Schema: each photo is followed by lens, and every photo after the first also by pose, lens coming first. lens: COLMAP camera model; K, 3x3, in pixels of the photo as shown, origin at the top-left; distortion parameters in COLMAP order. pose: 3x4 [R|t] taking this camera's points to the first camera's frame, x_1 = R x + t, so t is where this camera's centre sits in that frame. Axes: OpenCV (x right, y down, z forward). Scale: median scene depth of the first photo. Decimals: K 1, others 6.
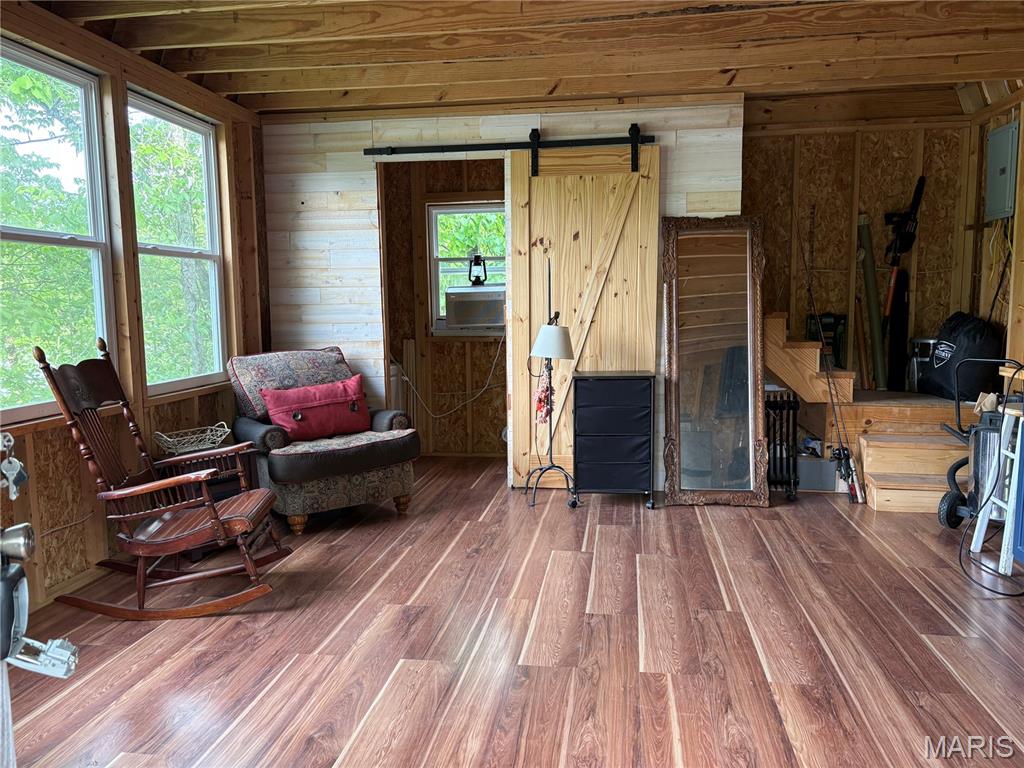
lens RADIAL K [[772.8, 0, 511.1], [0, 772.8, 387.0], [0, 0, 1]] dist [0.057565, -0.067533]
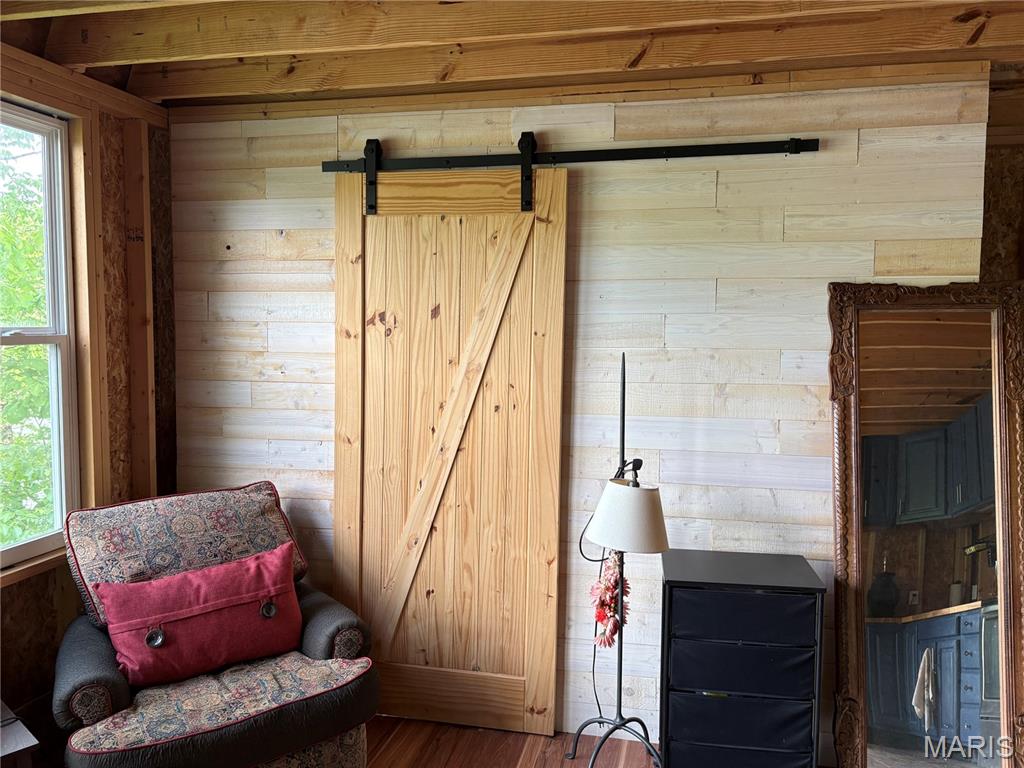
lens RADIAL K [[790.9, 0, 516.9], [0, 790.9, 383.3], [0, 0, 1]] dist [0.030198, -0.001703]
pose [[0.996896, 0.025342, -0.074545, 0.014886], [-0.028320, 0.998832, -0.039161, -0.118286], [0.073466, 0.041150, 0.996448, 0.418221]]
